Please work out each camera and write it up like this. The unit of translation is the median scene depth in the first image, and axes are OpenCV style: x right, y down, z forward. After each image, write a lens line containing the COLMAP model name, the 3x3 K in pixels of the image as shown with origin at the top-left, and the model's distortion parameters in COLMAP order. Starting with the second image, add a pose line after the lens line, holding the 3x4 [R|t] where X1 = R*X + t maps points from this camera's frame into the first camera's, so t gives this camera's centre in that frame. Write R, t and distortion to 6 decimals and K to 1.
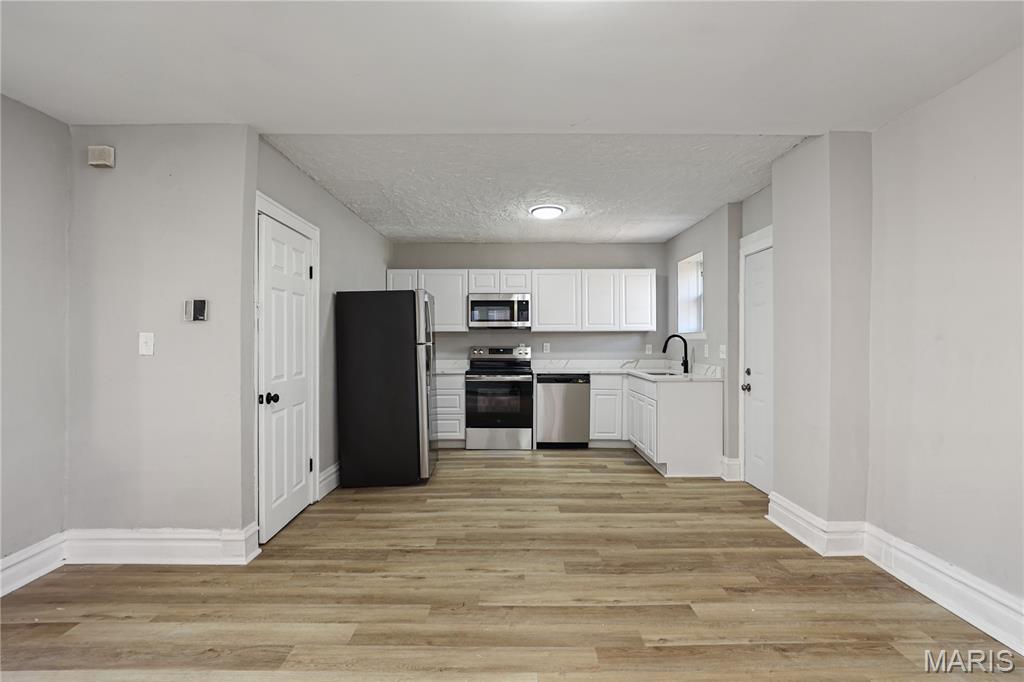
lens RADIAL K [[489.7, 0, 510.2], [0, 489.7, 338.7], [0, 0, 1]] dist [-0.000112, 0.001499]
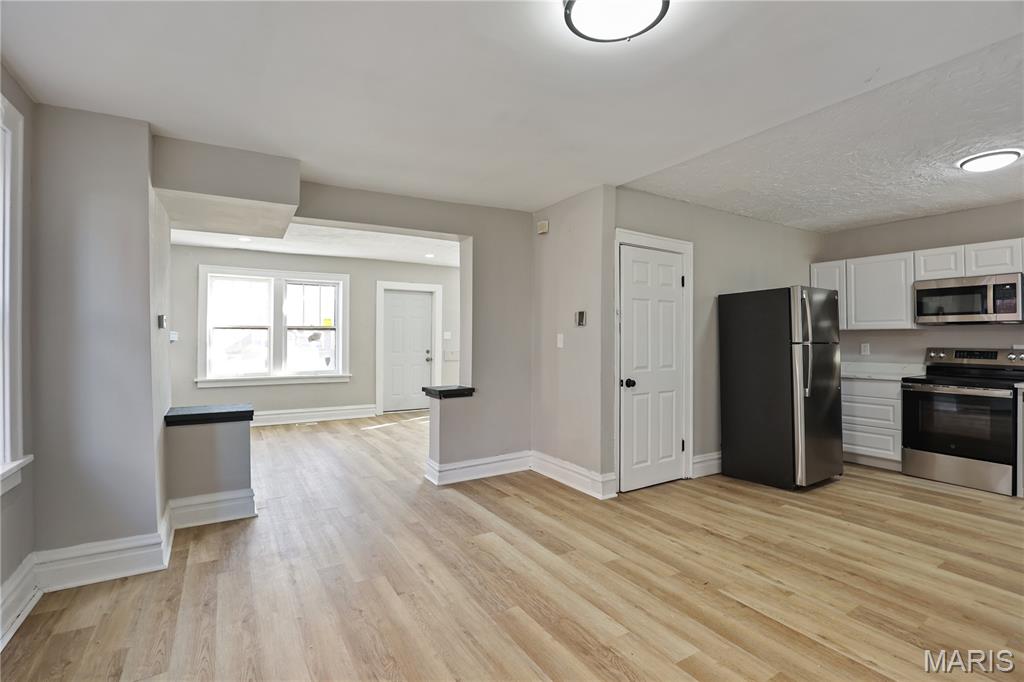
lens RADIAL K [[486.7, 0, 518.5], [0, 486.7, 331.6], [0, 0, 1]] dist [-0.003763, -0.000034]
pose [[0.527121, -0.009146, -0.849741, 0.461073], [-0.000173, 0.999941, -0.010870, -0.002450], [0.849791, 0.005876, 0.527088, 0.059251]]
